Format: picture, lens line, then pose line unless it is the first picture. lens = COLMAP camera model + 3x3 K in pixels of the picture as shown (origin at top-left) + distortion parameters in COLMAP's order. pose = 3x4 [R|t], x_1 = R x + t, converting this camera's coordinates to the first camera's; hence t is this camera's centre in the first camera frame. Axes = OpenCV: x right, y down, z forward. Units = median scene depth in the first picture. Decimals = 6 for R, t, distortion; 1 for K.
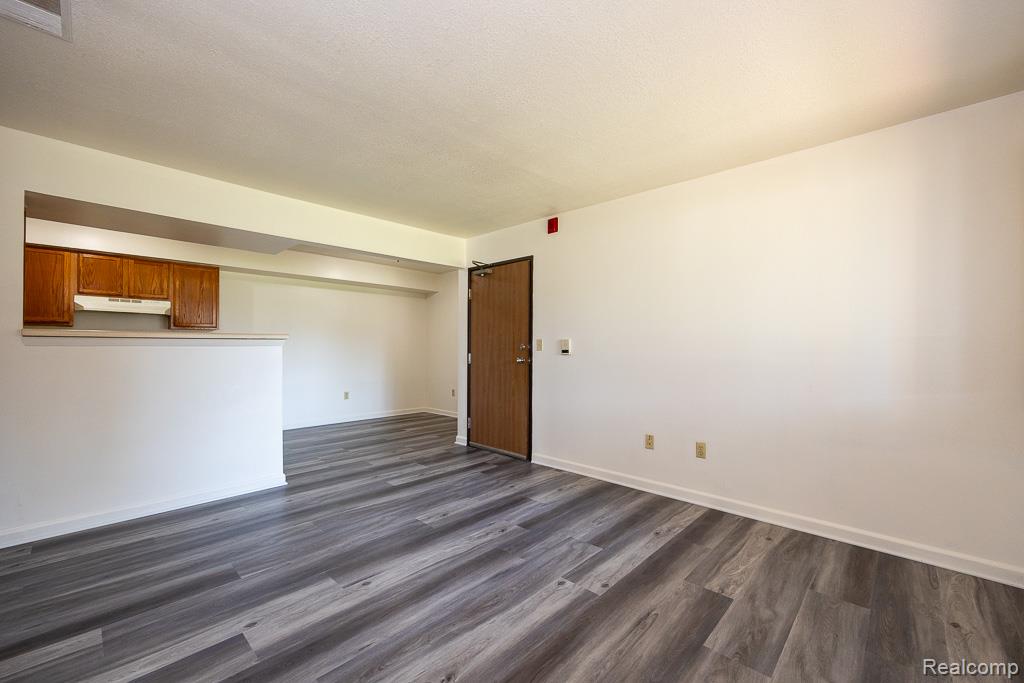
lens RADIAL K [[414.4, 0, 512.3], [0, 414.4, 348.2], [0, 0, 1]] dist [0.001585, -0.001424]
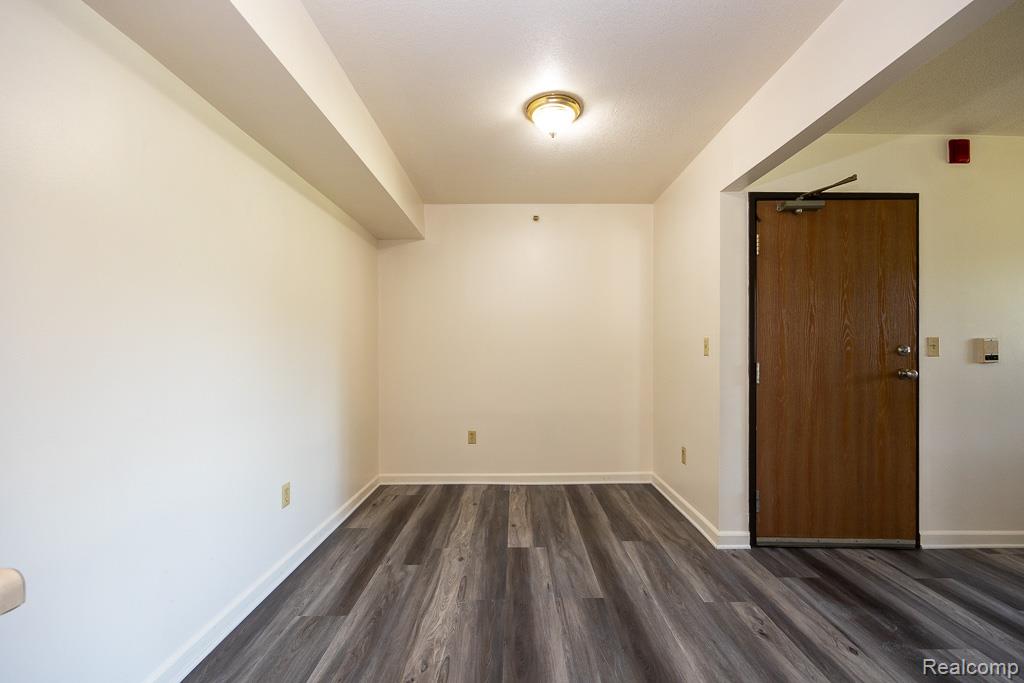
lens RADIAL K [[414.4, 0, 520.7], [0, 414.4, 349.1], [0, 0, 1]] dist [0.001585, -0.001424]
pose [[0.726059, -0.003242, 0.687625, -0.989952], [0.002887, 0.999994, 0.001667, -0.008905], [-0.687627, 0.000775, 0.726064, 1.254048]]
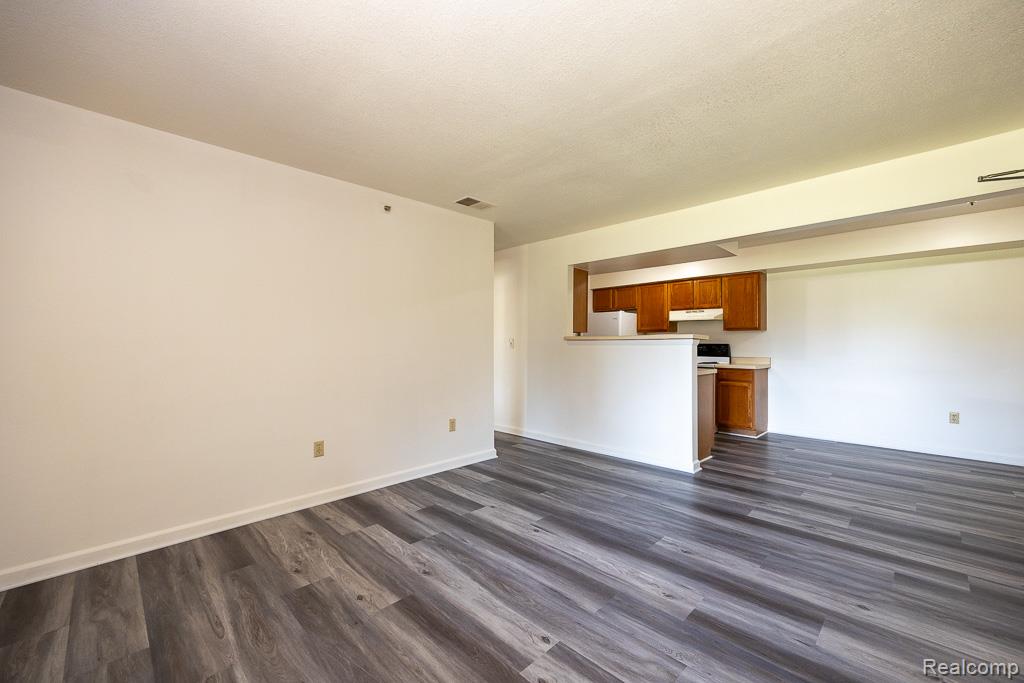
lens RADIAL K [[414.4, 0, 515.4], [0, 414.4, 342.6], [0, 0, 1]] dist [0.001585, -0.001424]
pose [[-0.024780, -0.008386, -0.999658, 0.585085], [-0.003626, 0.999959, -0.008298, -0.000313], [0.999686, 0.003420, -0.024809, 0.606592]]
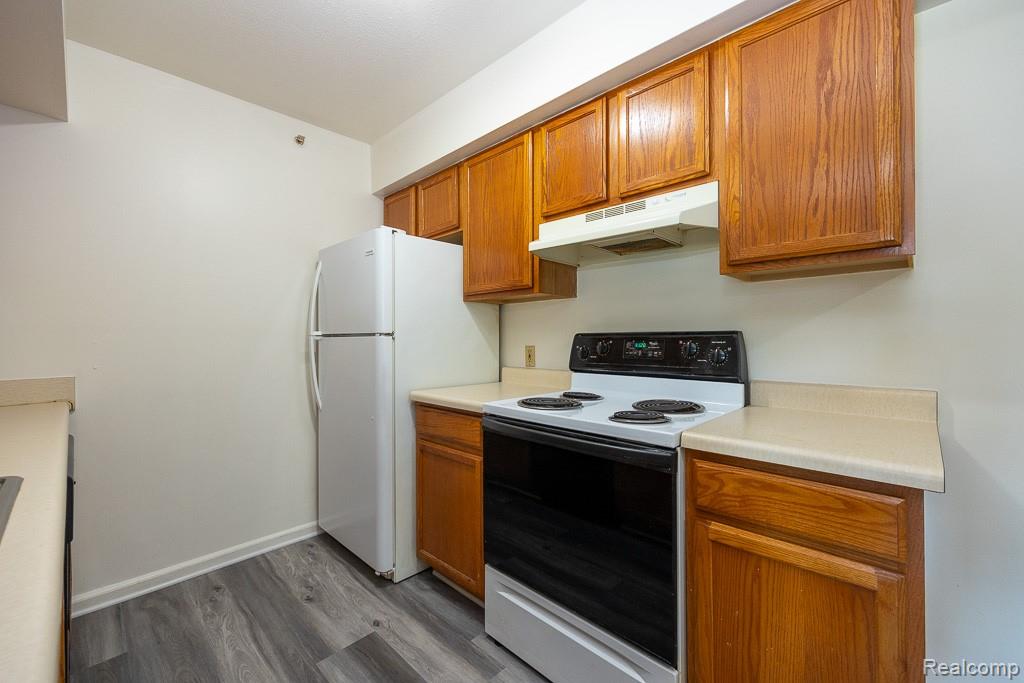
lens RADIAL K [[414.4, 0, 516.2], [0, 414.4, 337.7], [0, 0, 1]] dist [0.001585, -0.001424]
pose [[-0.007231, -0.000083, -0.999974, -0.775527], [0.004881, 0.999988, -0.000118, -0.007456], [0.999962, -0.004882, -0.007231, 1.241619]]
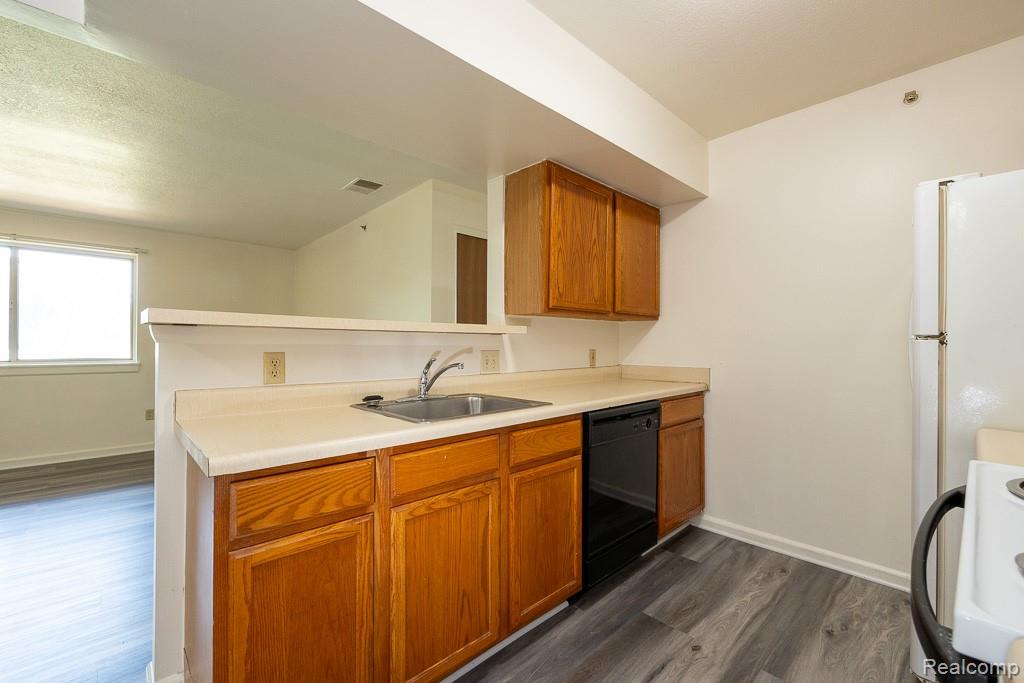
lens RADIAL K [[414.4, 0, 522.2], [0, 414.4, 347.5], [0, 0, 1]] dist [0.001585, -0.001424]
pose [[-0.999045, -0.003146, 0.043579, -0.987676], [-0.002854, 0.999973, 0.006779, -0.004102], [-0.043599, 0.006648, -0.999027, 1.478334]]
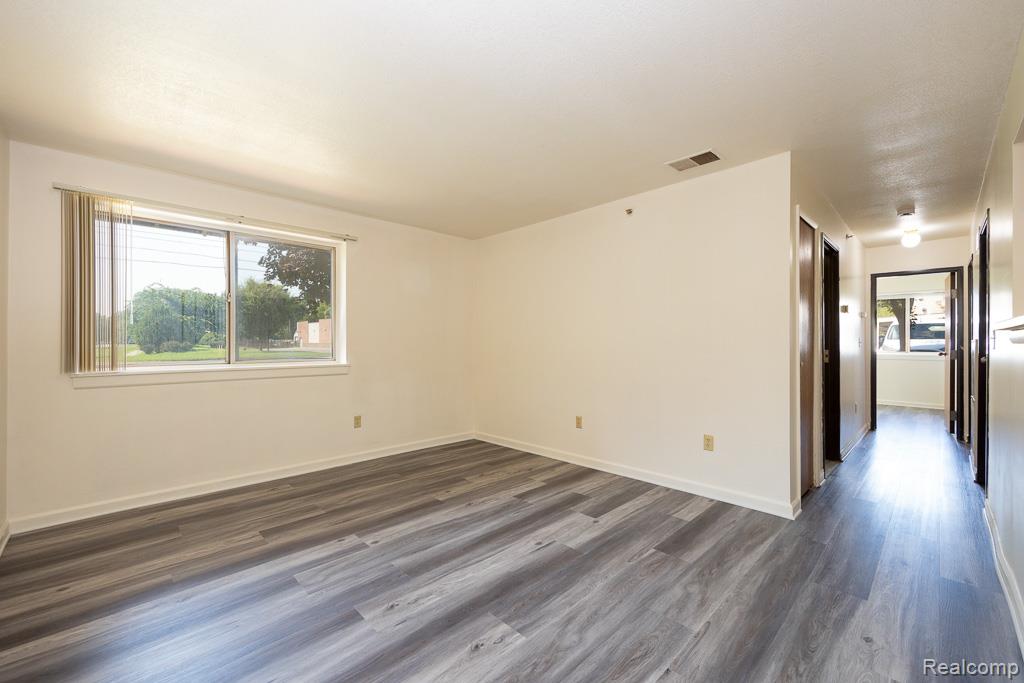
lens RADIAL K [[414.4, 0, 519.2], [0, 414.4, 342.4], [0, 0, 1]] dist [0.001585, -0.001424]
pose [[-0.999347, 0.000051, 0.036139, -0.213711], [0.000122, 0.999998, 0.001938, -0.005447], [-0.036139, 0.001941, -0.999345, 1.373287]]
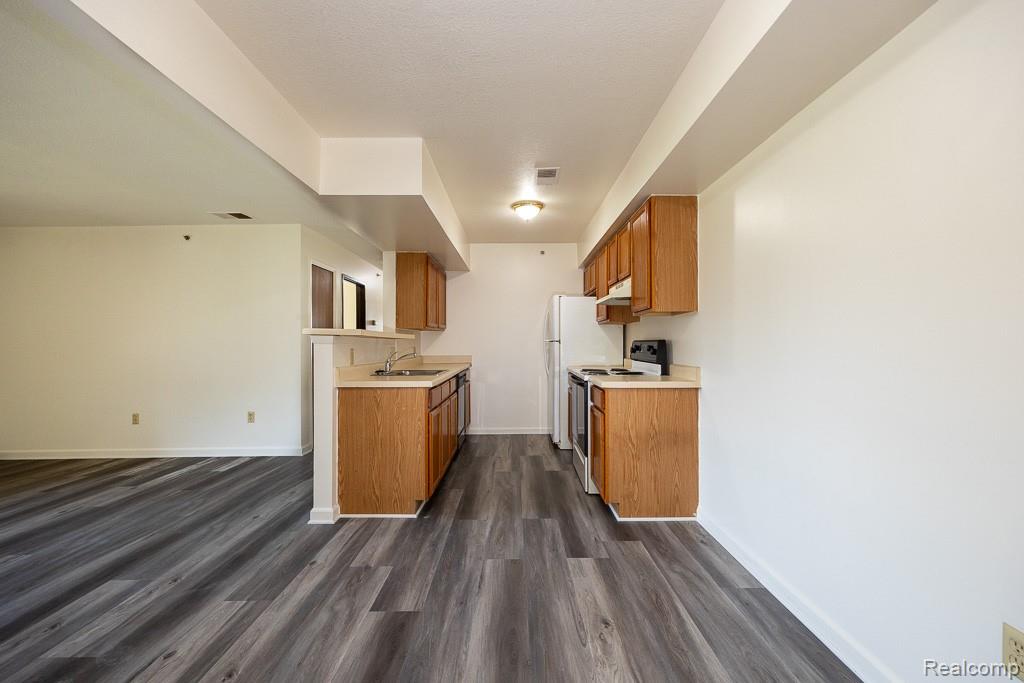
lens RADIAL K [[414.4, 0, 520.0], [0, 414.4, 342.9], [0, 0, 1]] dist [0.001585, -0.001424]
pose [[-0.724374, 0.002190, -0.689404, -0.322825], [0.004366, 0.999989, -0.001412, -0.006084], [0.689394, -0.004033, -0.724376, 1.973839]]
